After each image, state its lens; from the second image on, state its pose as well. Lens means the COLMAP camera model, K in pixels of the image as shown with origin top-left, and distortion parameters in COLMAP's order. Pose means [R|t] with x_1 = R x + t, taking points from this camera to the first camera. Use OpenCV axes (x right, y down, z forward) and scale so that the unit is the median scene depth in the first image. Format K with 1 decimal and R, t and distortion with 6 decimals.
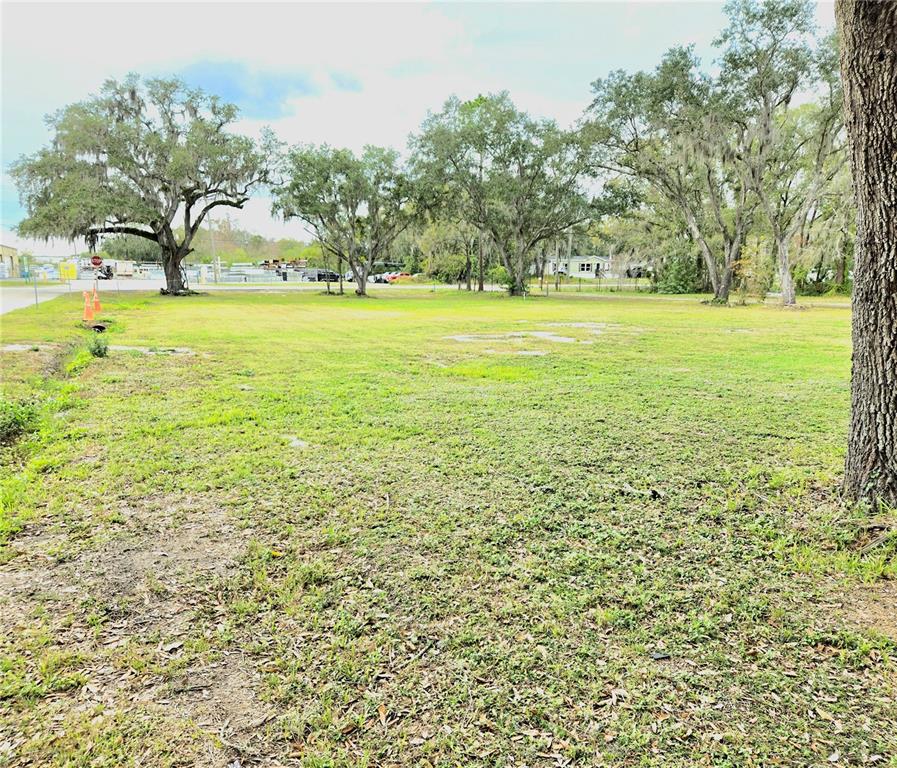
lens RADIAL K [[654.9, 0, 451.2], [0, 654.9, 359.5], [0, 0, 1]] dist [0.004977, -0.004190]
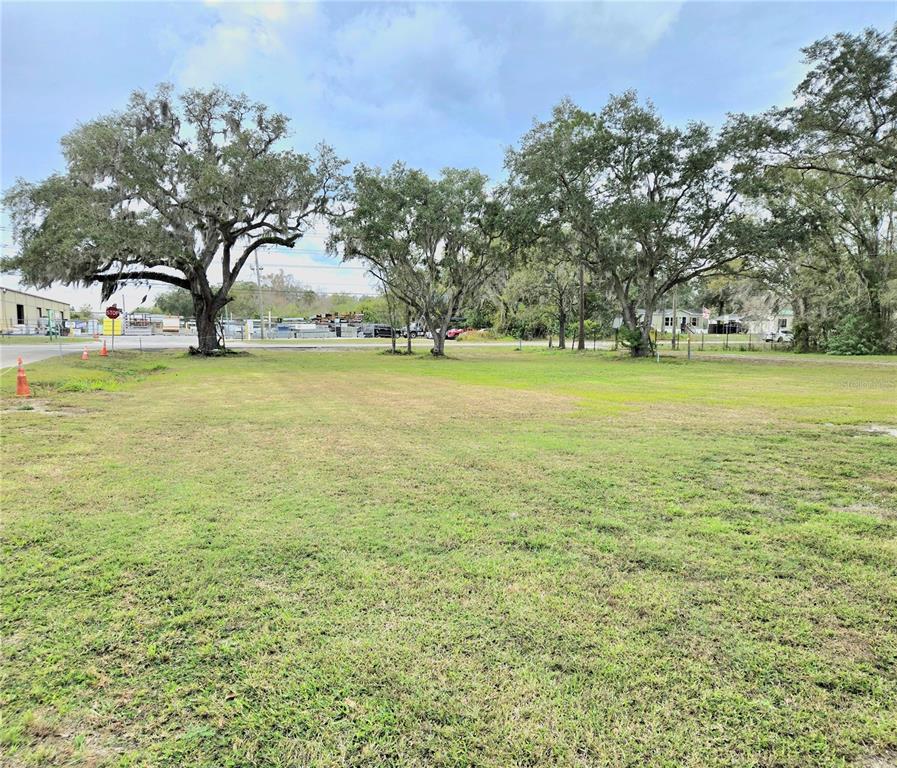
lens RADIAL K [[654.9, 0, 451.2], [0, 654.9, 359.5], [0, 0, 1]] dist [0.004977, -0.004190]
pose [[0.997487, 0.002659, -0.070797, -0.068688], [-0.008562, 0.996496, -0.083200, -0.029339], [0.070328, 0.083597, 0.994015, 0.228562]]
